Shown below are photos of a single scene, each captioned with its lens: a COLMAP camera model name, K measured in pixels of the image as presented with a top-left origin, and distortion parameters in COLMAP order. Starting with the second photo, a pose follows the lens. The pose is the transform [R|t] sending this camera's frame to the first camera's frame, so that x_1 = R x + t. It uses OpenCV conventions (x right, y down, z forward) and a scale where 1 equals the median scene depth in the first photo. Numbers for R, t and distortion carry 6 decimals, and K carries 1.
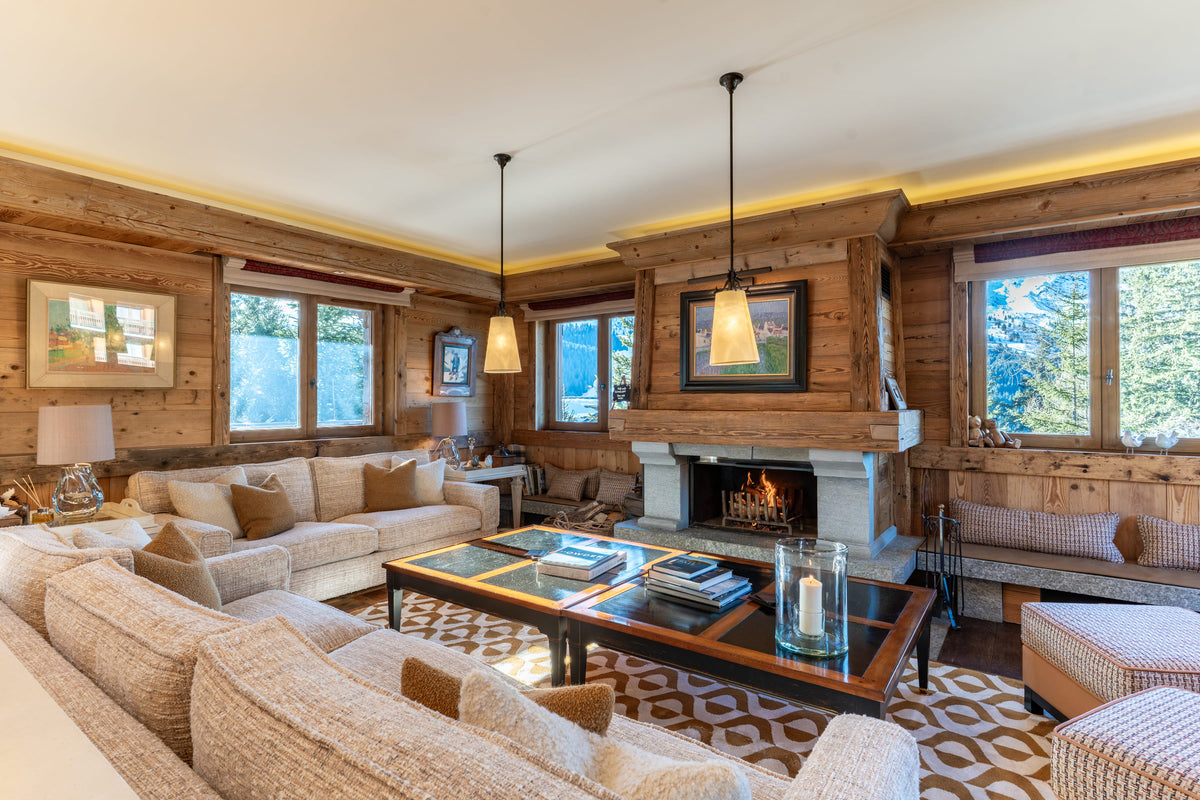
lens RADIAL K [[621.4, 0, 545.0], [0, 621.4, 375.6], [0, 0, 1]] dist [0.004292, -0.000260]
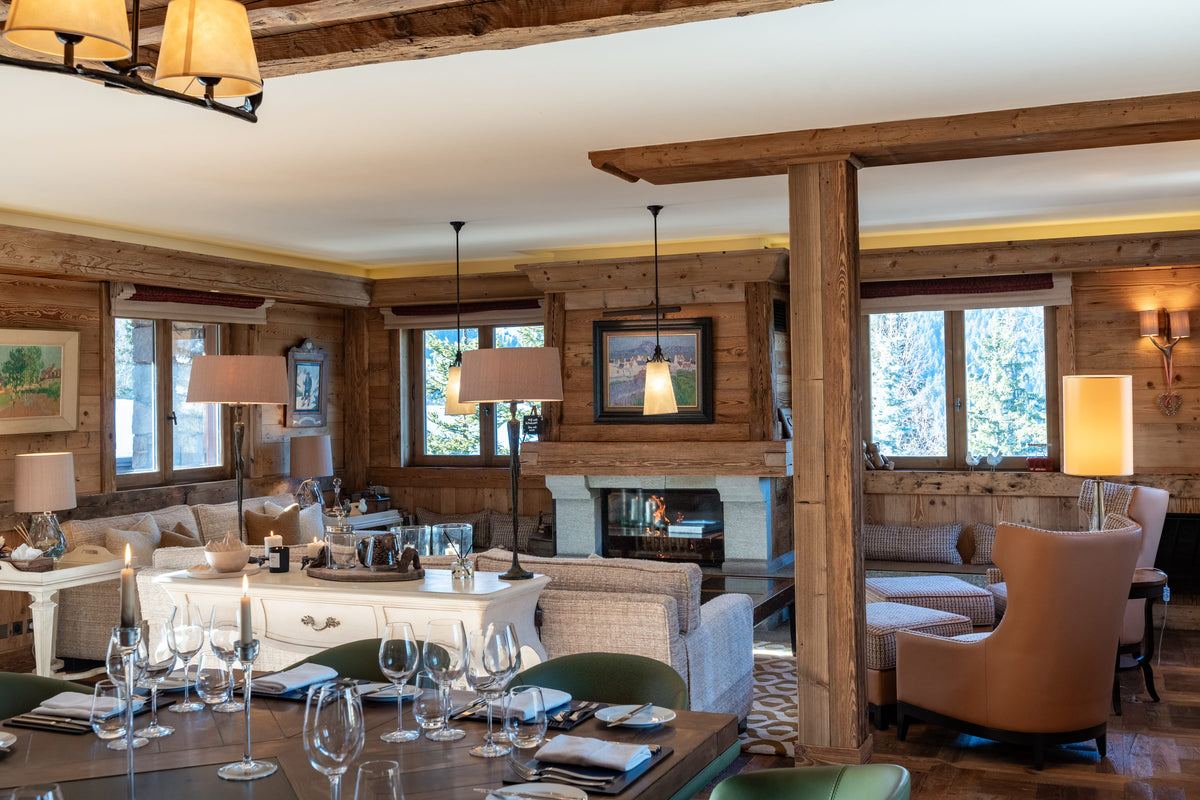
lens RADIAL K [[1343.1, 0, 548.6], [0, 1343.1, 223.8], [0, 0, 1]] dist [-0.020664, 0.000000]
pose [[0.966535, 0.017648, 0.255928, -0.405517], [0.005263, 0.996057, -0.088562, -0.101059], [-0.256481, 0.086945, 0.962631, -1.064770]]
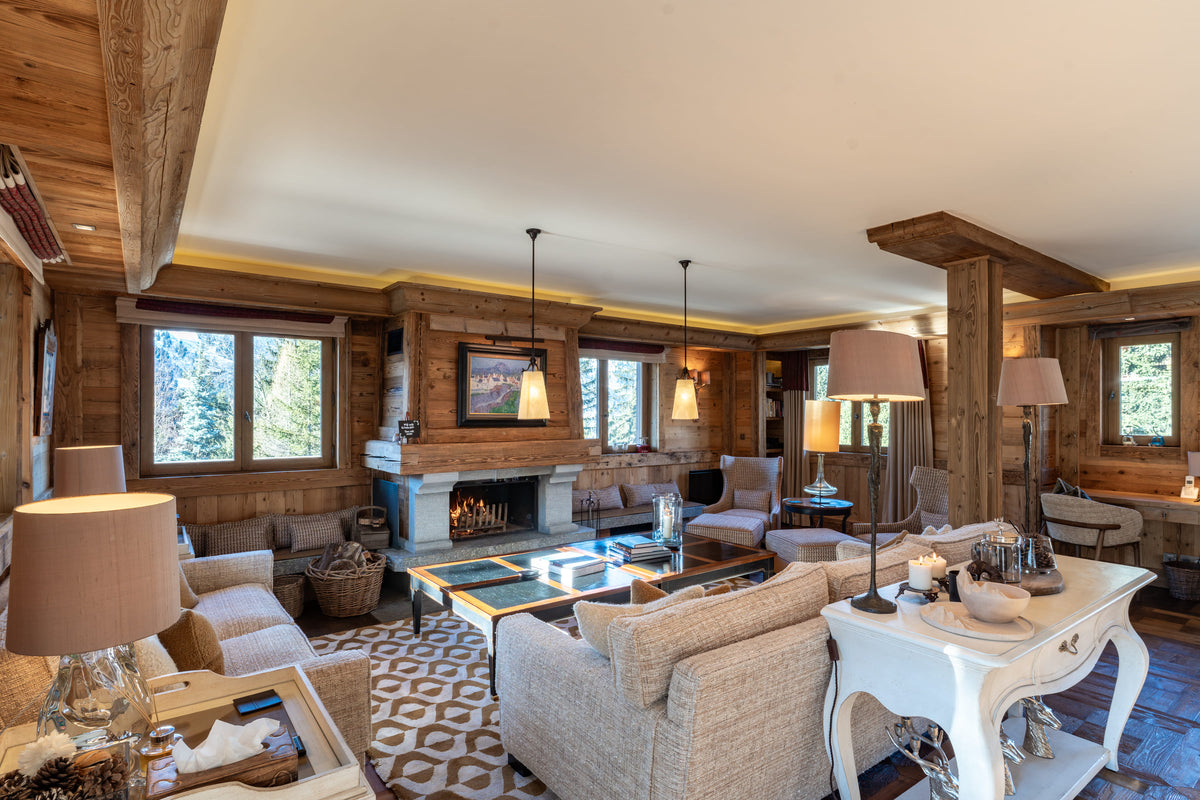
lens RADIAL K [[621.4, 0, 640.8], [0, 621.4, 381.8], [0, 0, 1]] dist [0.004292, -0.000260]
pose [[0.211331, 0.047074, 0.976280, -0.863368], [-0.043291, 0.998310, -0.038765, -0.028840], [-0.976455, -0.034071, 0.213012, 0.425756]]
